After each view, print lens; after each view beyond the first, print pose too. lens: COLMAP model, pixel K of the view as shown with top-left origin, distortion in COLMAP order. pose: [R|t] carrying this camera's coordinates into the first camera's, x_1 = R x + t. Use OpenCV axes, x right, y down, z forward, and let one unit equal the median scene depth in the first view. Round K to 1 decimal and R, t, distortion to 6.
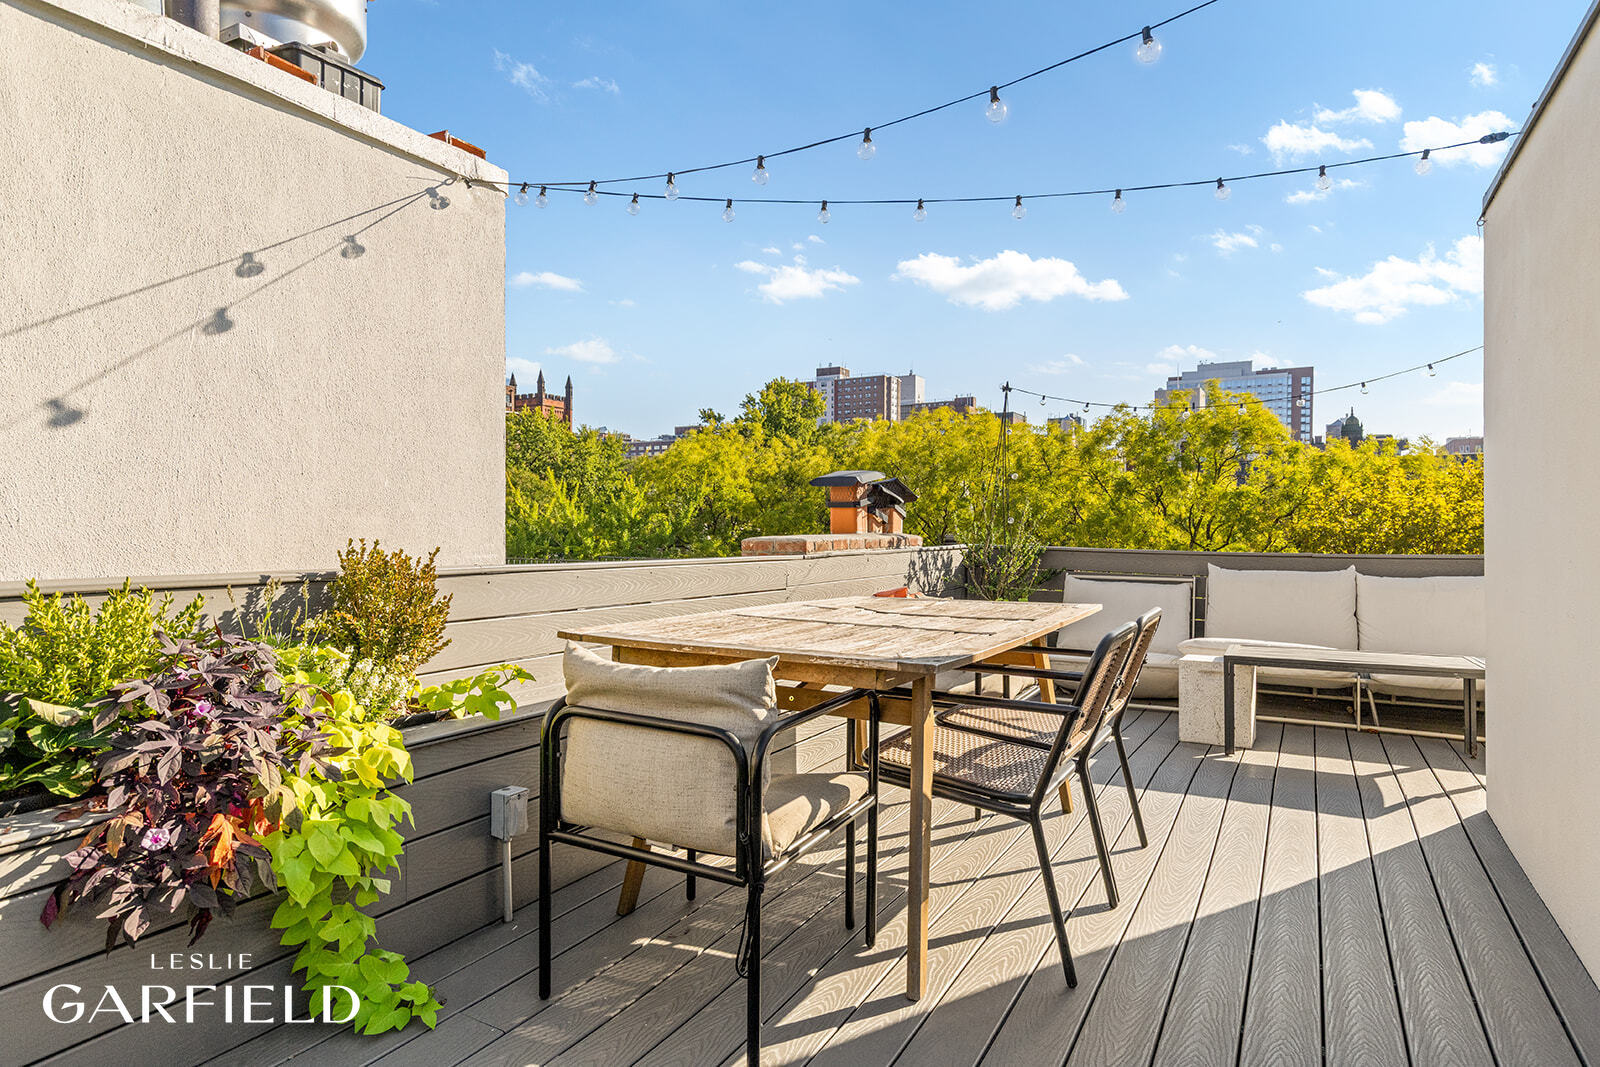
lens RADIAL K [[870.2, 0, 800.0], [0, 870.2, 533.5], [0, 0, 1]] dist [0.000186, 0.000322]
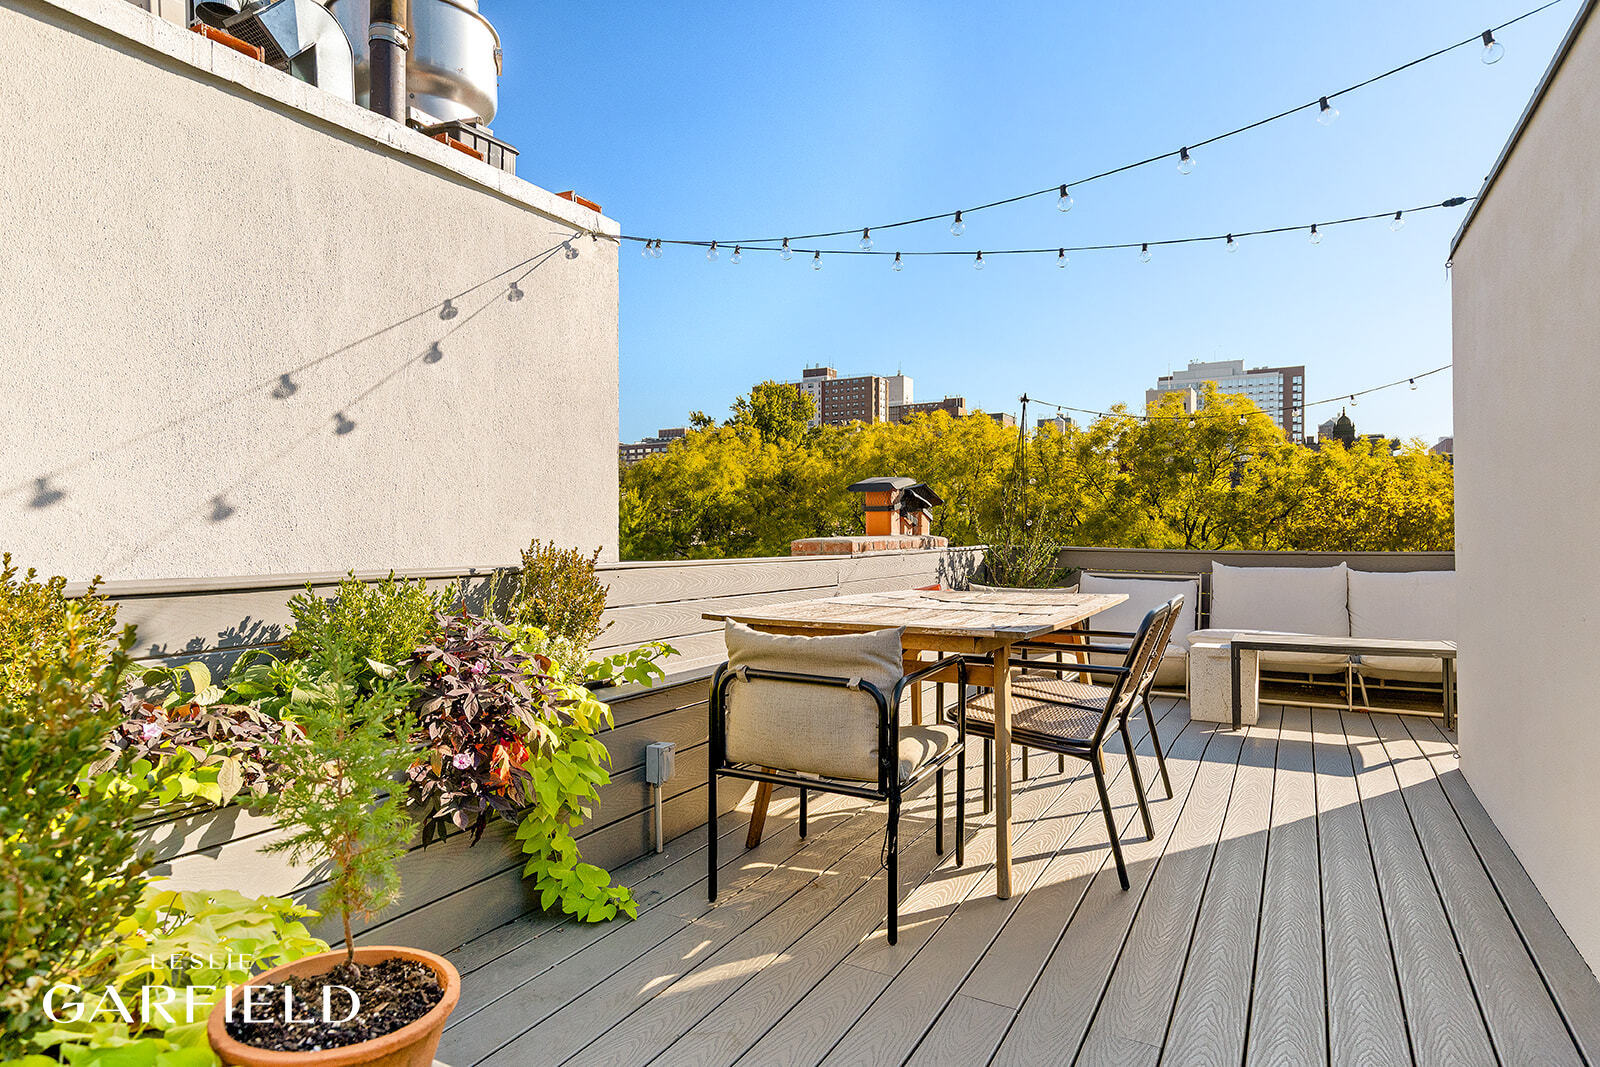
lens RADIAL K [[892.2, 0, 800.0], [0, 892.2, 533.5], [0, 0, 1]] dist [-0.000512, -0.000439]
pose [[0.999841, -0.005899, 0.016826, -0.124785], [0.005980, 0.999971, -0.004789, 0.004748], [-0.016797, 0.004888, 0.999847, -0.202462]]
